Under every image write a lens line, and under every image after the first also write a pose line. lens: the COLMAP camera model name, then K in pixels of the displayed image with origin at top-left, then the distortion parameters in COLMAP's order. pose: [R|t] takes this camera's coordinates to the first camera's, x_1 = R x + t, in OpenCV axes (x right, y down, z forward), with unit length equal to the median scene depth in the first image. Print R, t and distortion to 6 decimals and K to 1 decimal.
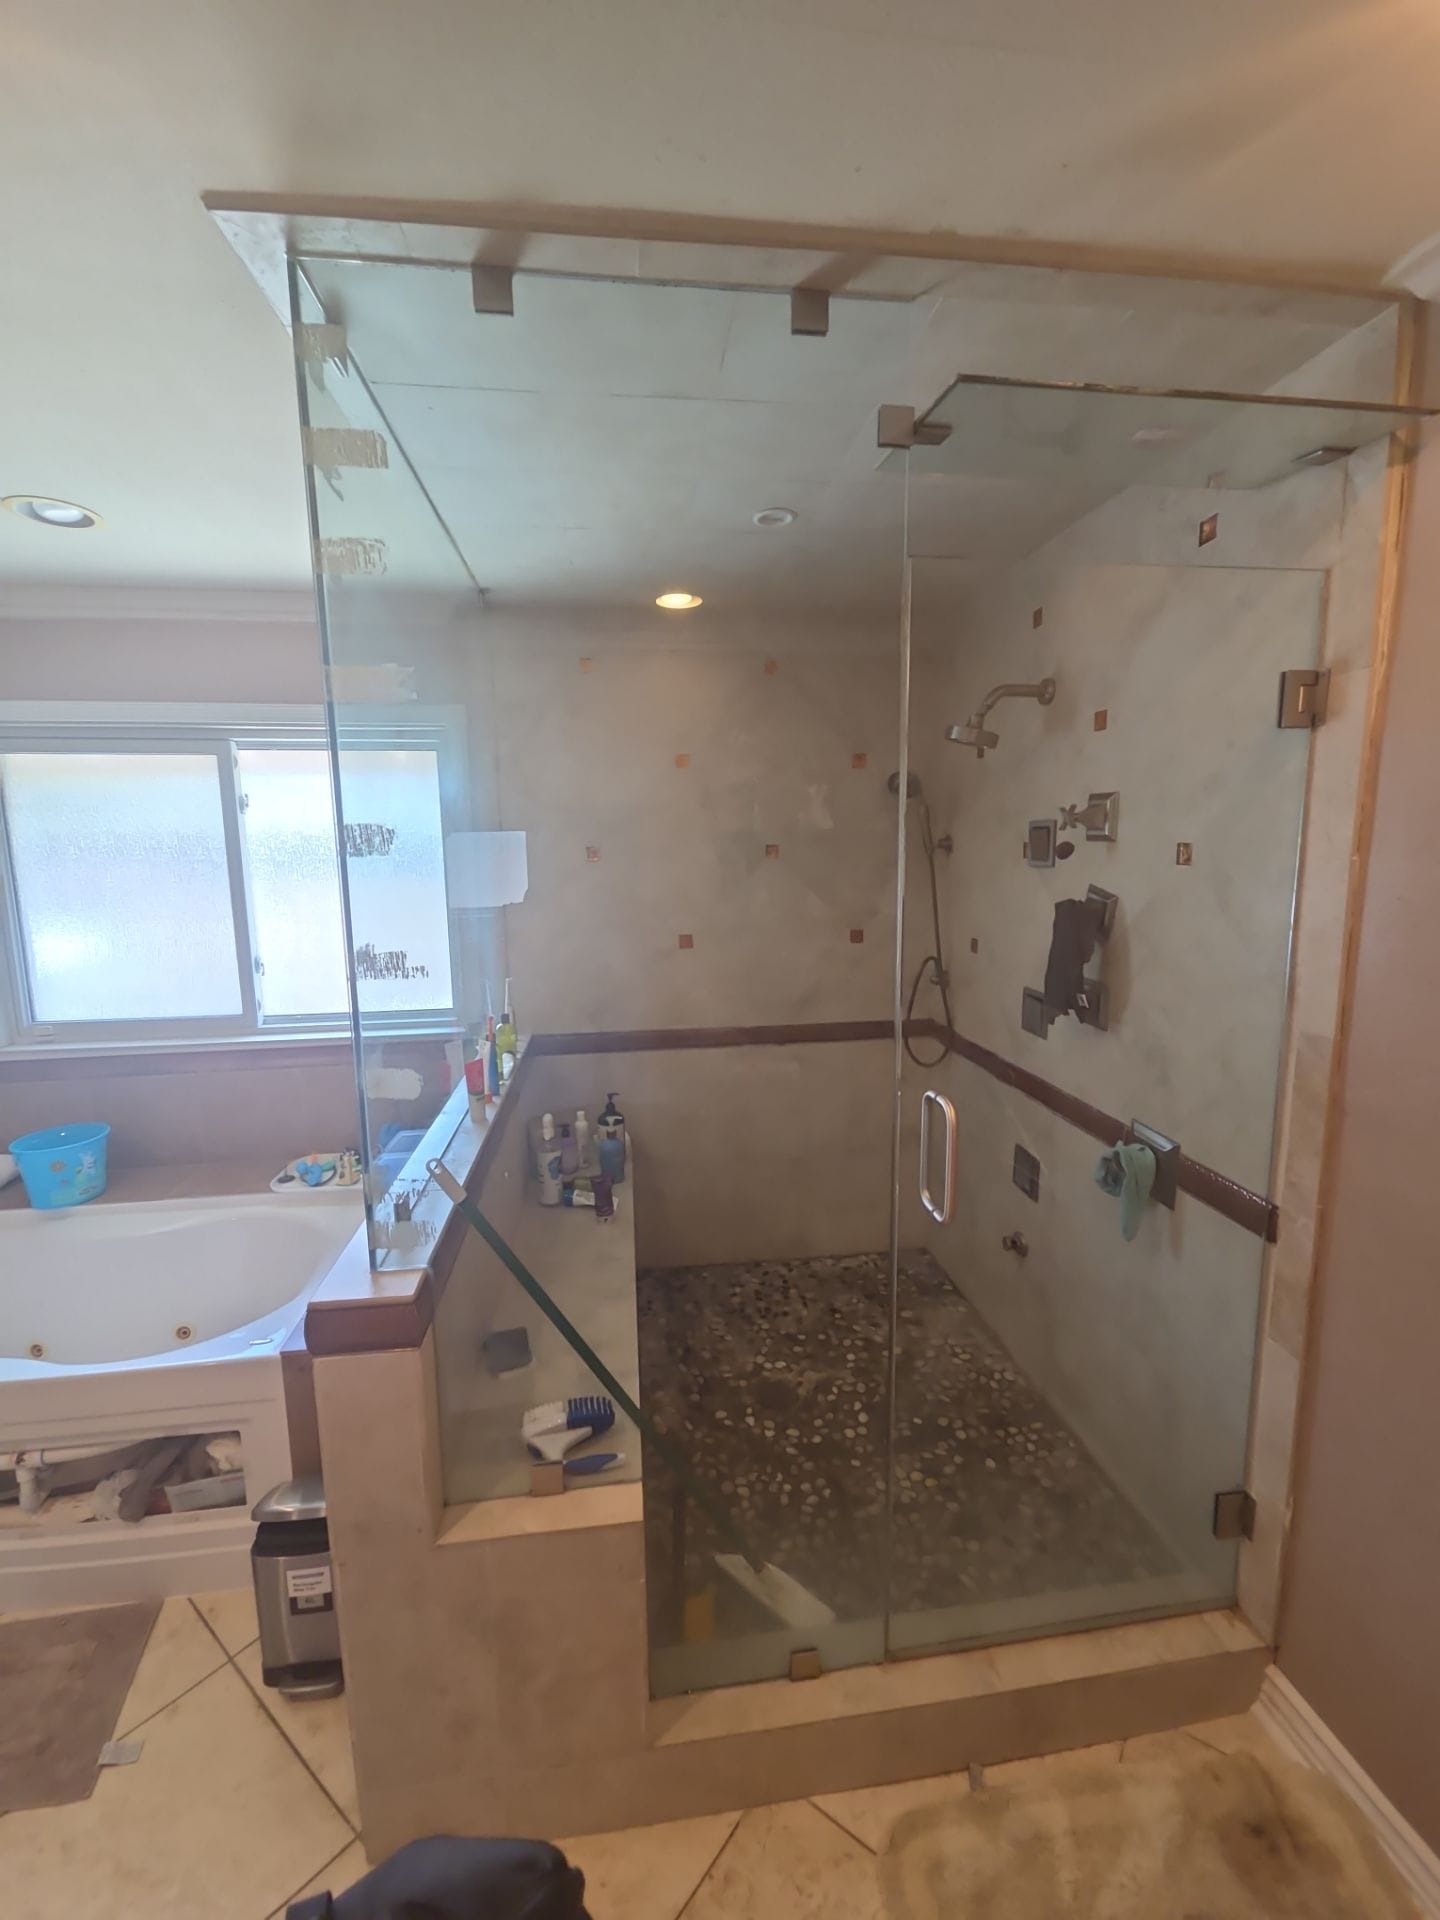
lens RADIAL K [[774.0, 0, 718.8], [0, 774.0, 955.9], [0, 0, 1]] dist [0.002841, 0.000145]
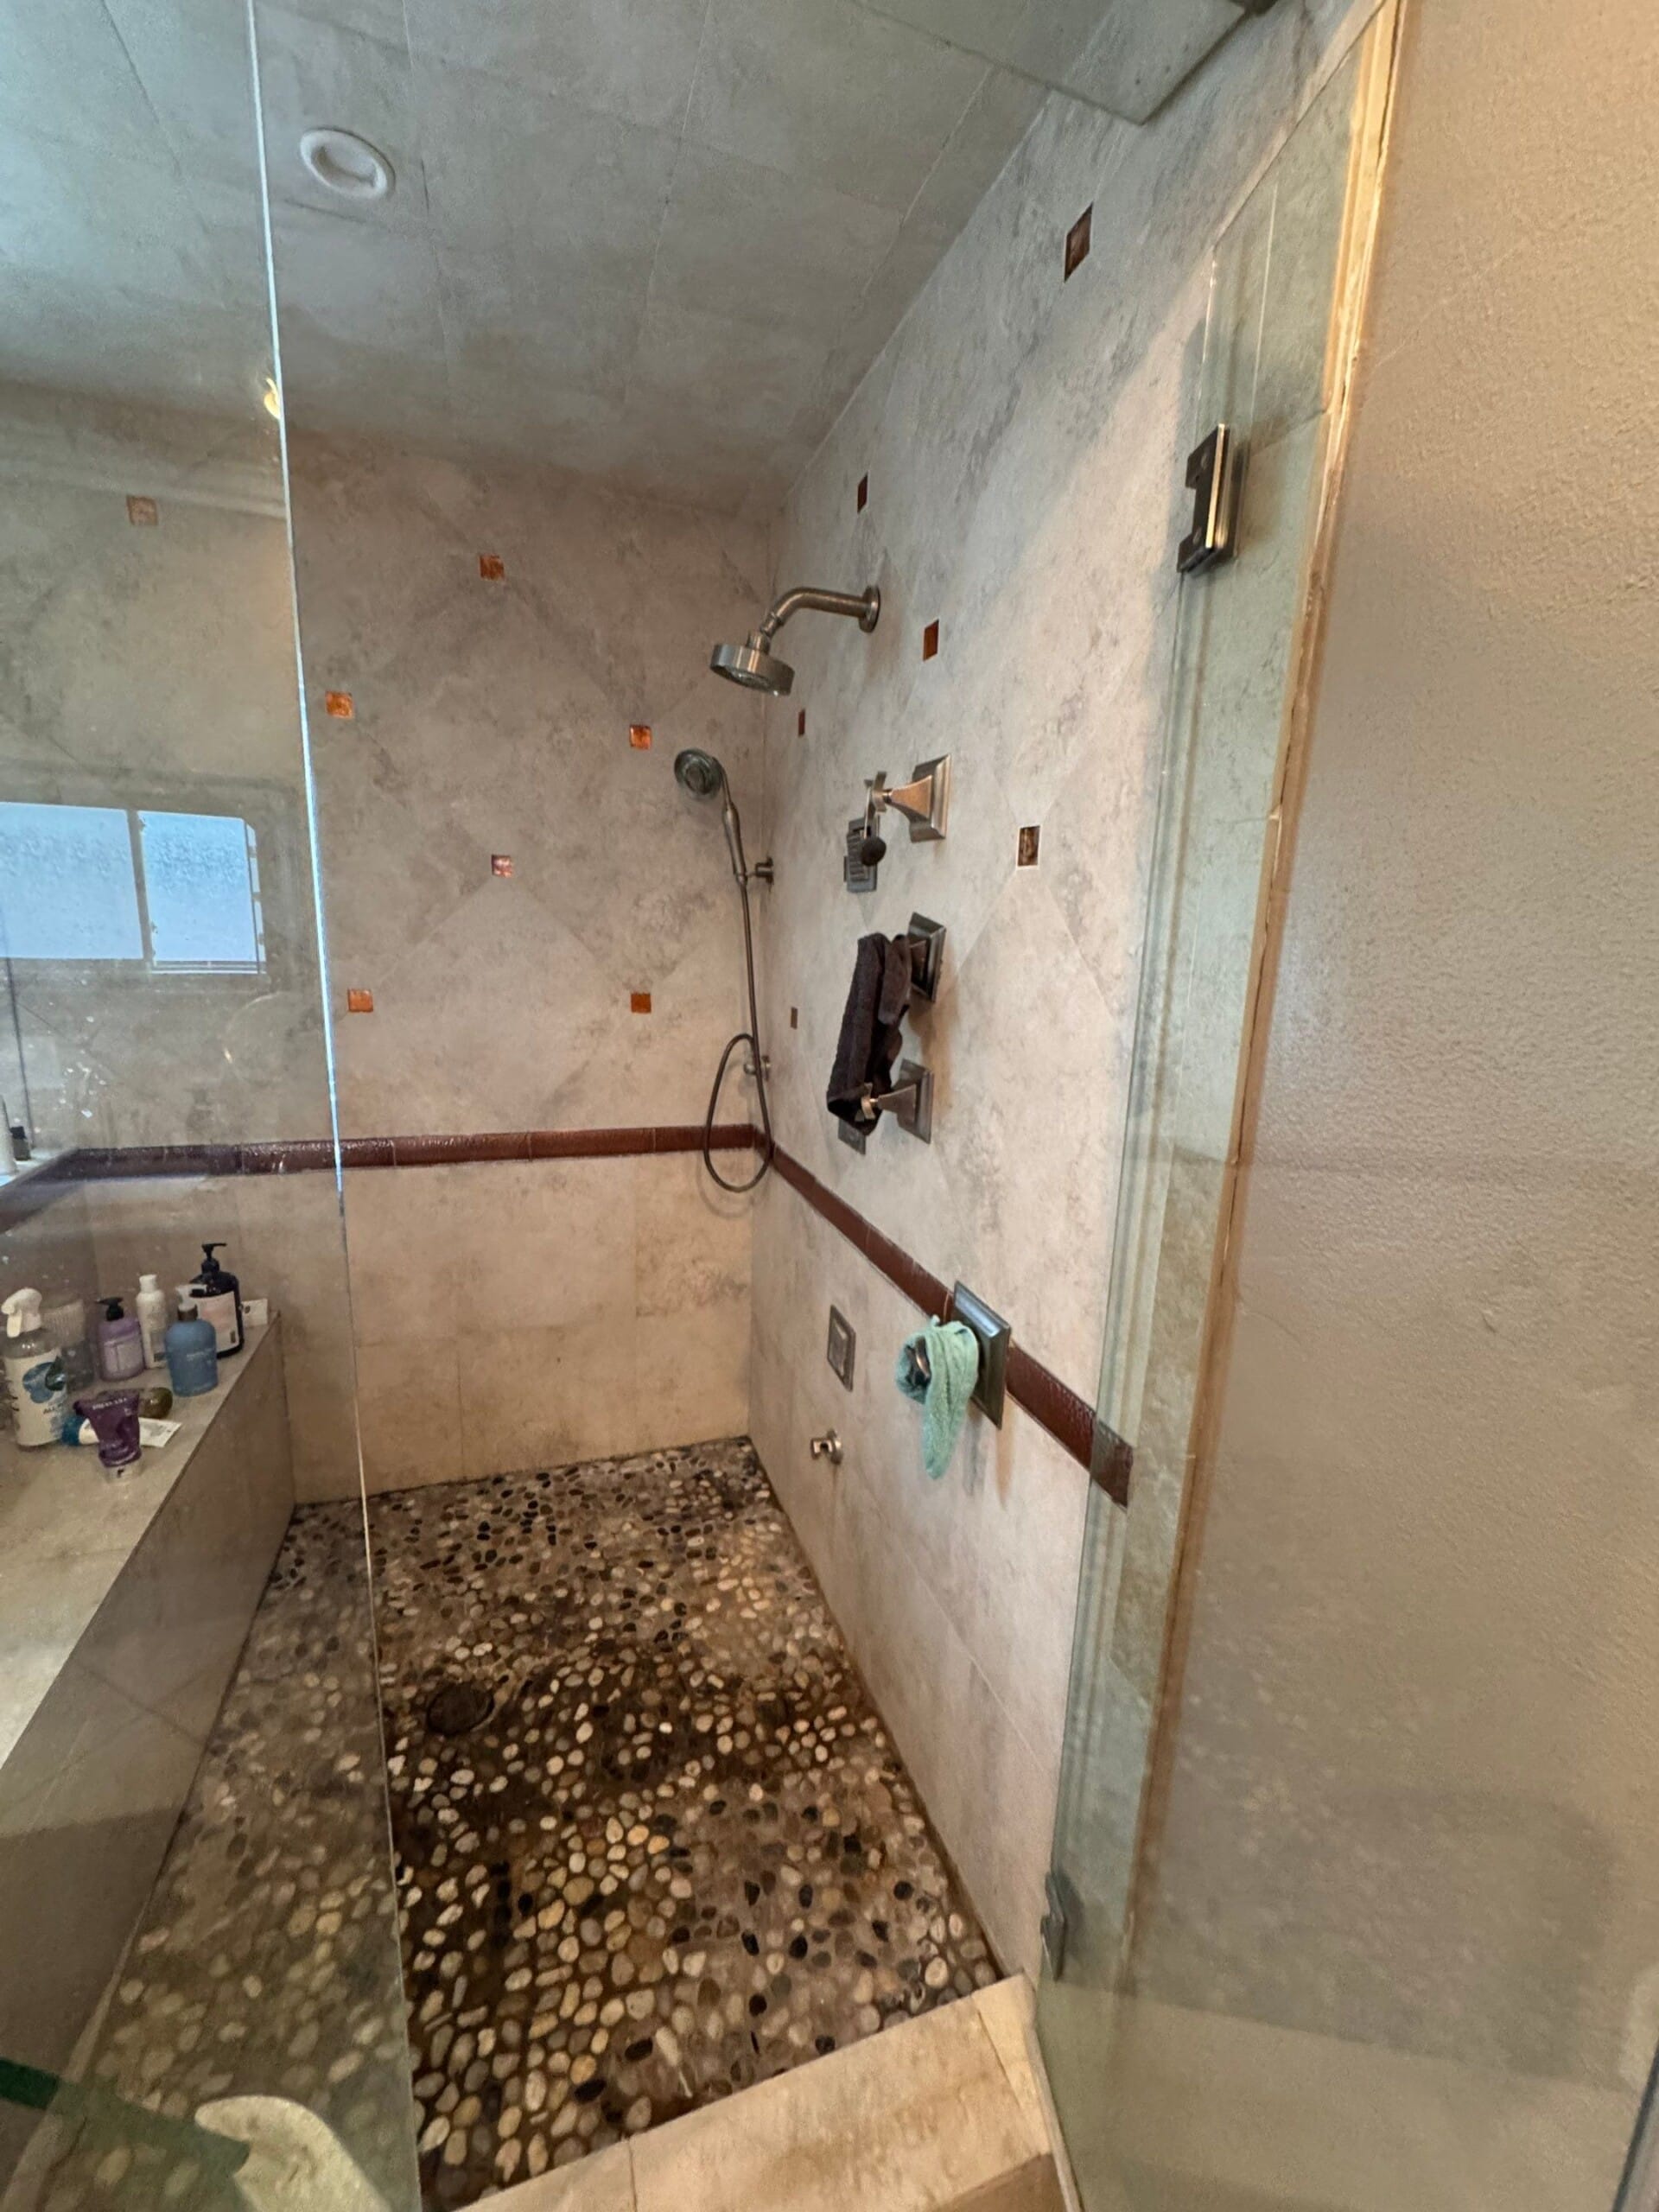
lens RADIAL K [[881.0, 0, 829.5], [0, 881.0, 1106.0], [0, 0, 1]] dist [0.000179, 0.000217]
pose [[0.975549, 0.007322, 0.219661, 0.222570], [-0.020531, 0.998111, 0.057911, 0.021791], [-0.218822, -0.061005, 0.973856, 0.266154]]
